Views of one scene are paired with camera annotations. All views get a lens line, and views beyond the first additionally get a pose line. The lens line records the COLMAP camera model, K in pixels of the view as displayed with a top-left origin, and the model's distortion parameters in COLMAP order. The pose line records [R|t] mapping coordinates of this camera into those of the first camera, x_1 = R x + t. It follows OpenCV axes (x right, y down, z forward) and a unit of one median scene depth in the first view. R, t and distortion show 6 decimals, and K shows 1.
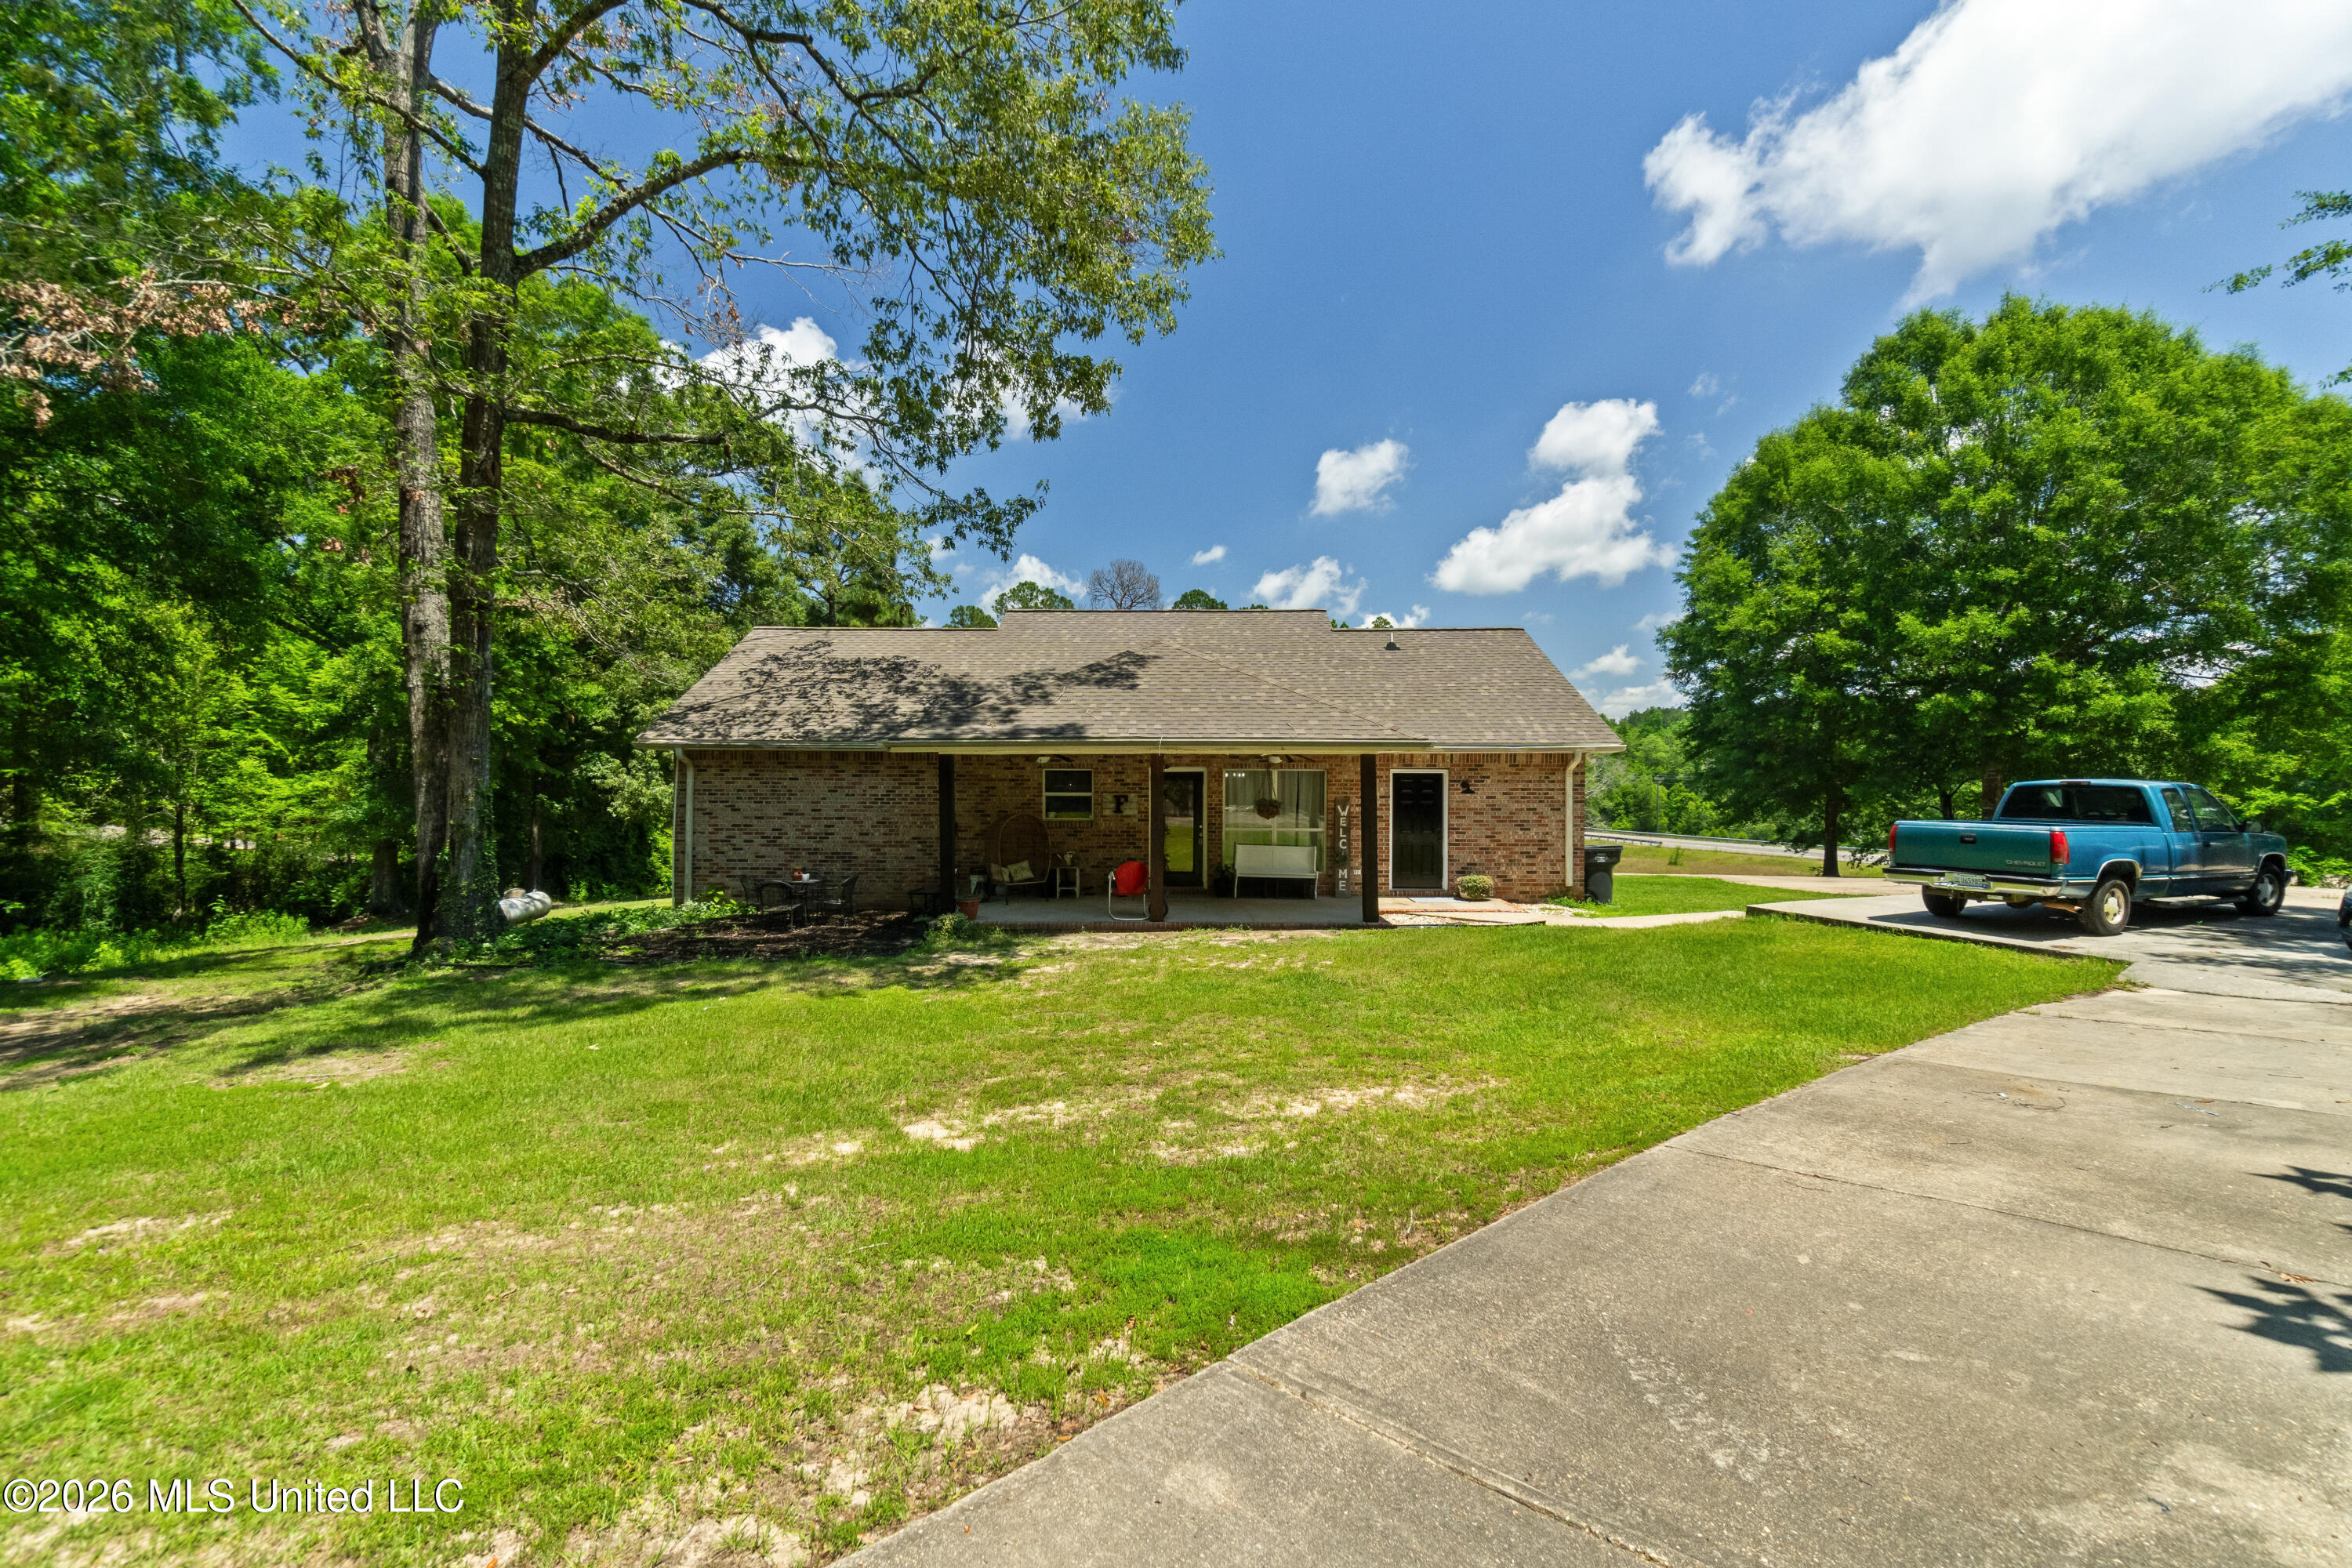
lens RADIAL K [[1033.2, 0, 1169.8], [0, 1033.2, 773.3], [0, 0, 1]] dist [-0.002562, 0.000052]
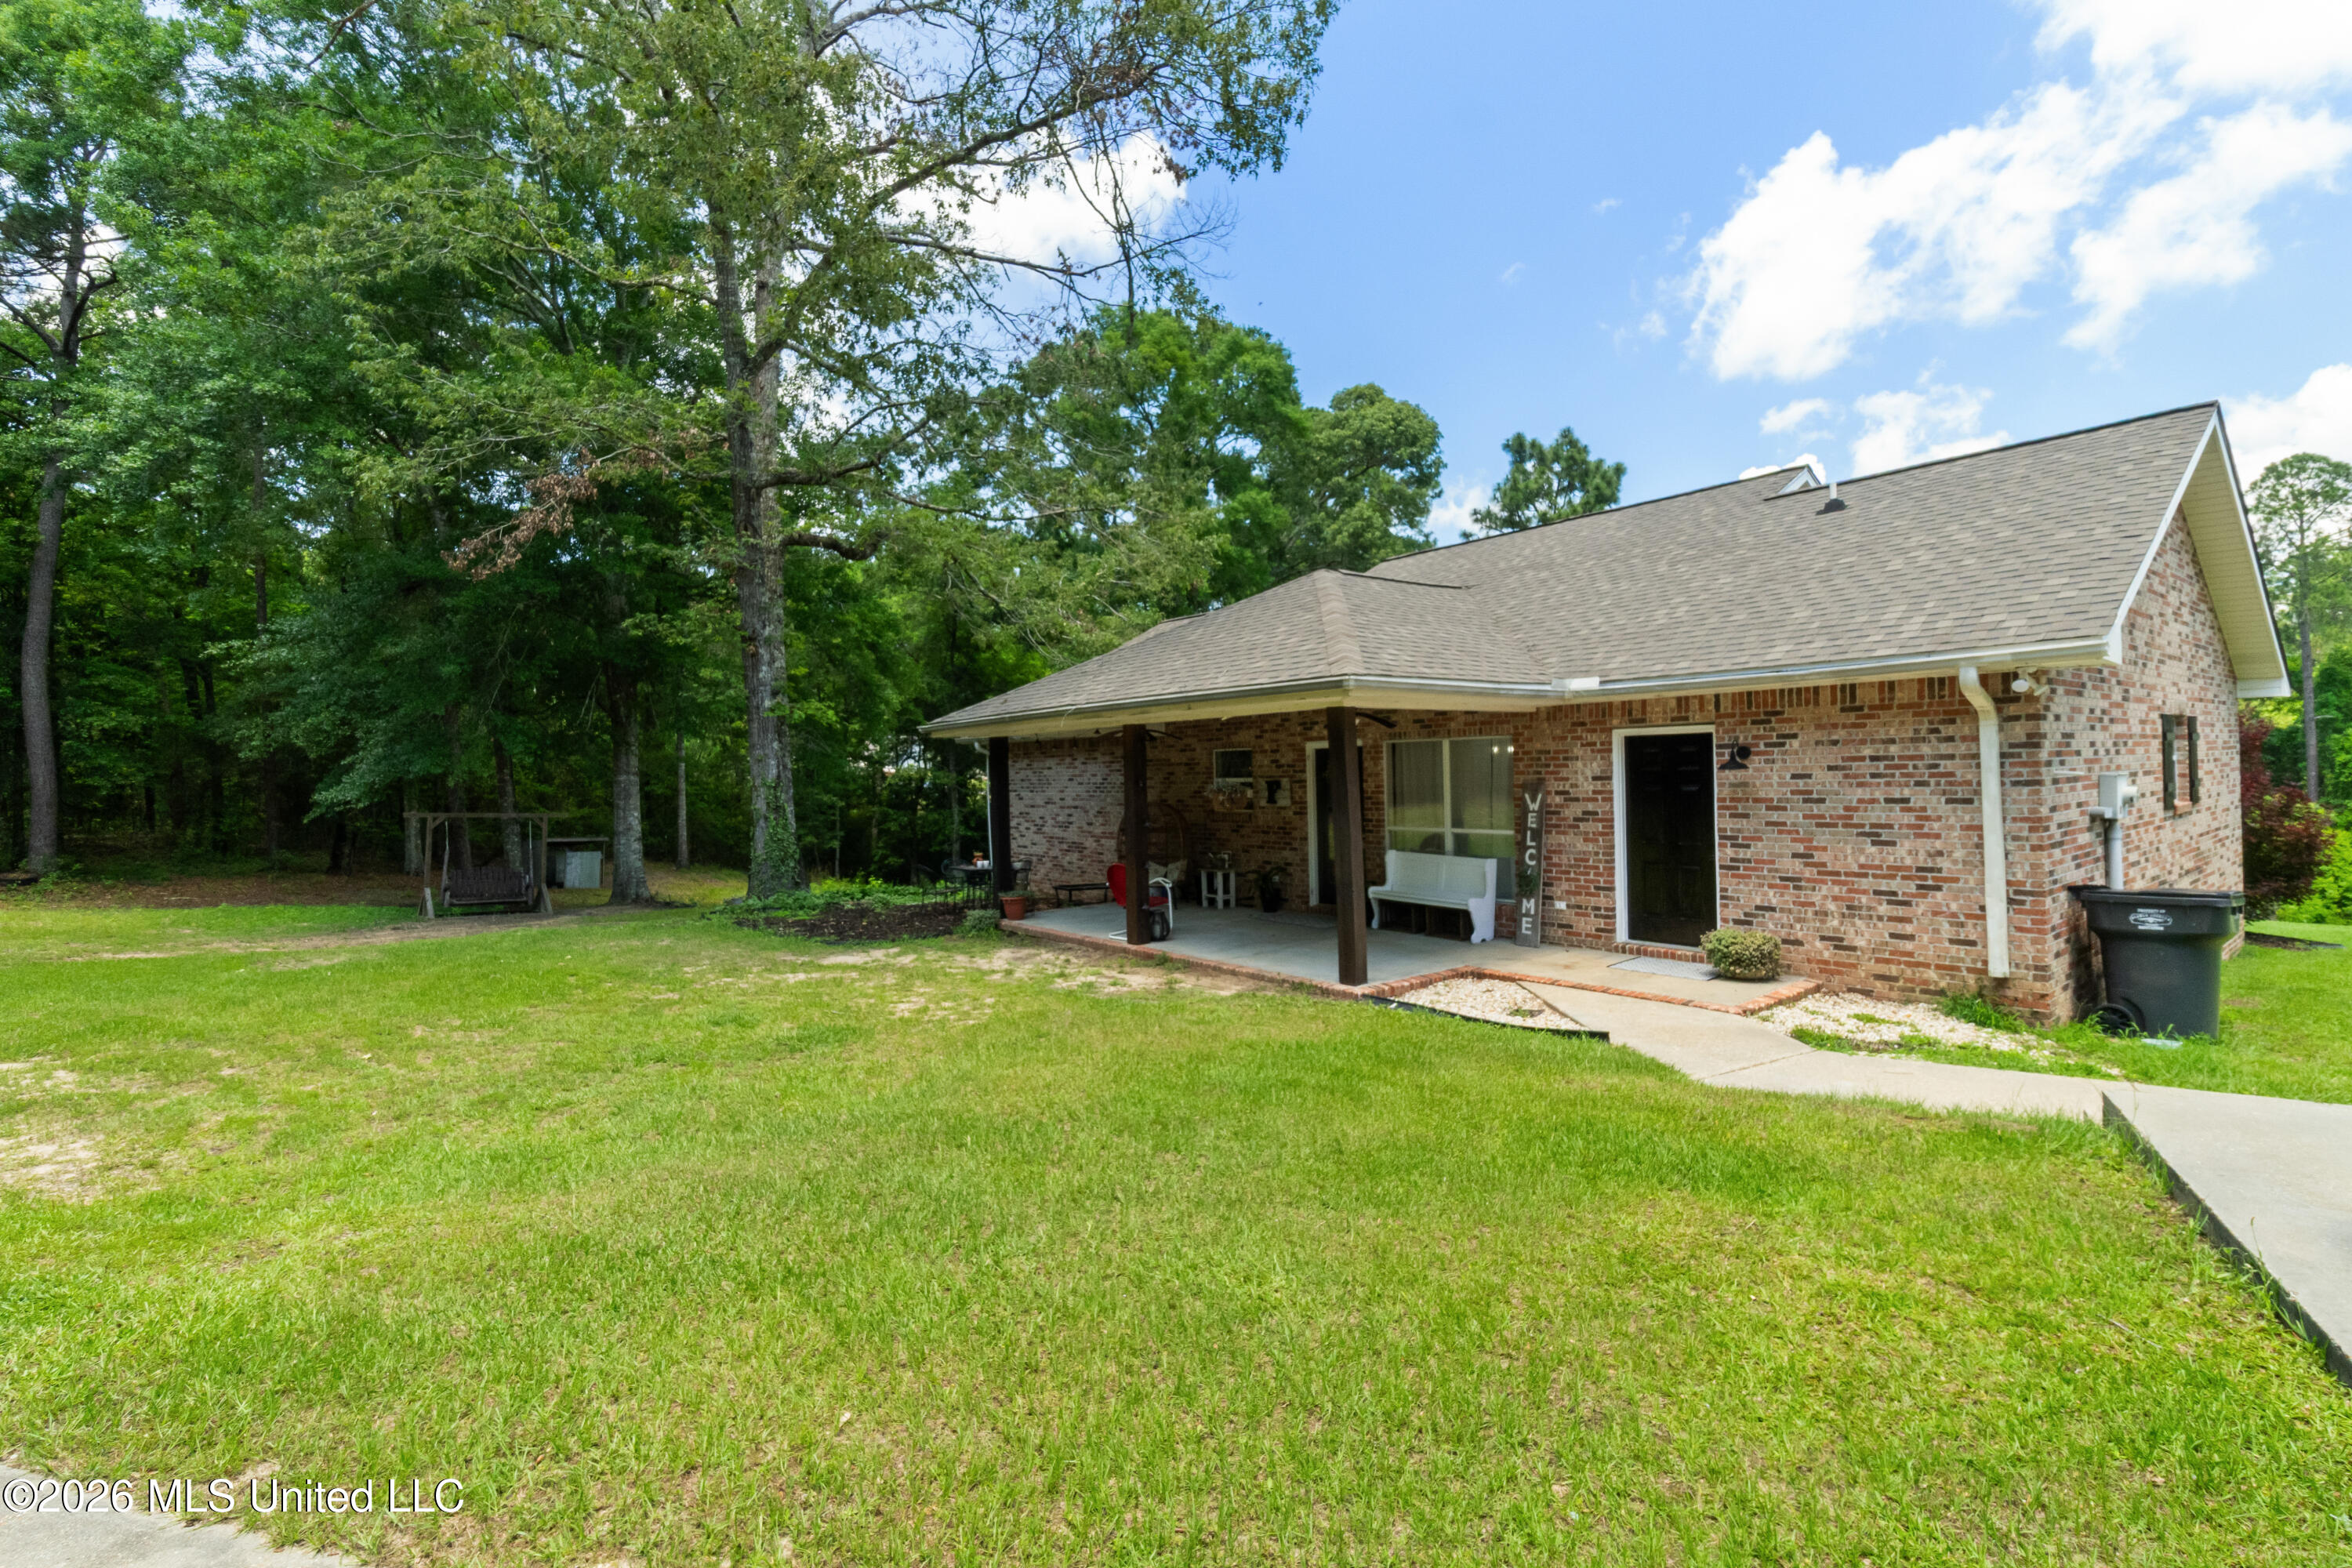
lens RADIAL K [[1033.2, 0, 1169.8], [0, 1033.2, 773.3], [0, 0, 1]] dist [-0.002562, 0.000052]
pose [[0.672330, -0.016564, -0.740066, 0.469634], [0.025920, 0.999663, 0.001173, 0.013522], [0.739798, -0.019971, 0.672533, 0.442161]]
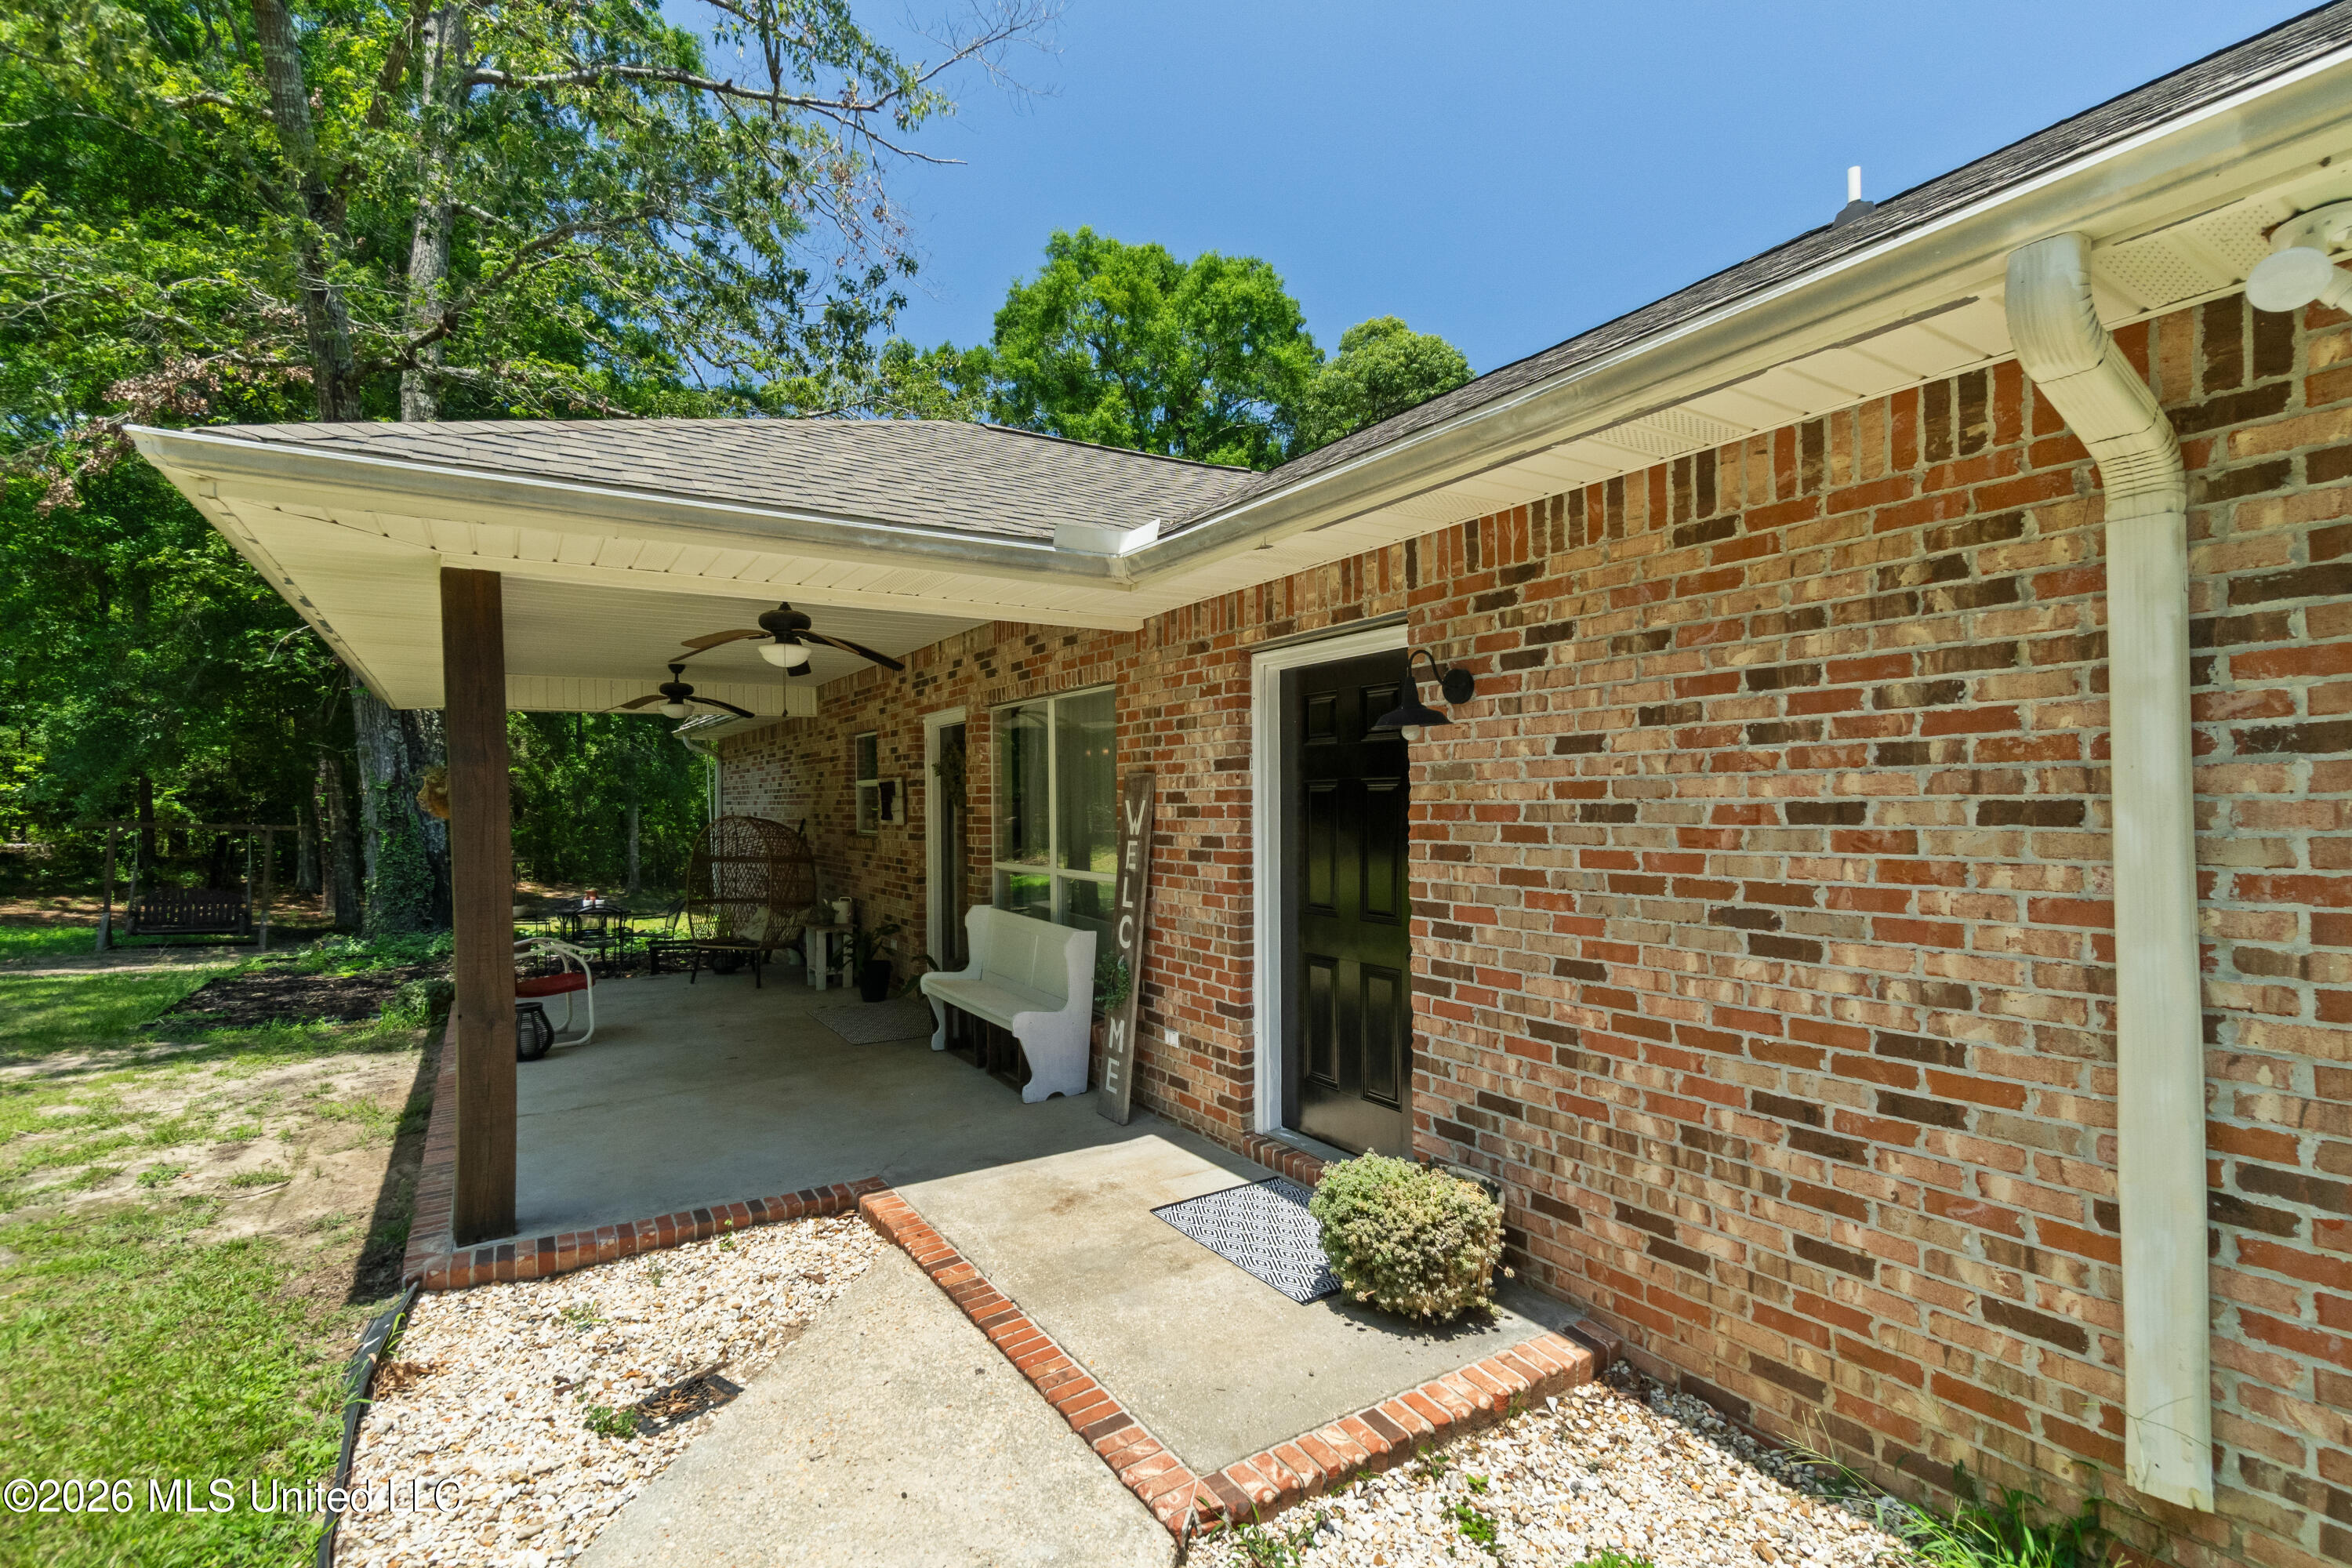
lens RADIAL K [[1076.1, 0, 1145.6], [0, 1076.1, 805.5], [0, 0, 1]] dist [0.000160, 0.000076]
pose [[0.573270, -0.003727, -0.819358, 0.414154], [0.003231, 0.999992, -0.002289, 0.033752], [0.819360, -0.001335, 0.573277, 0.830955]]
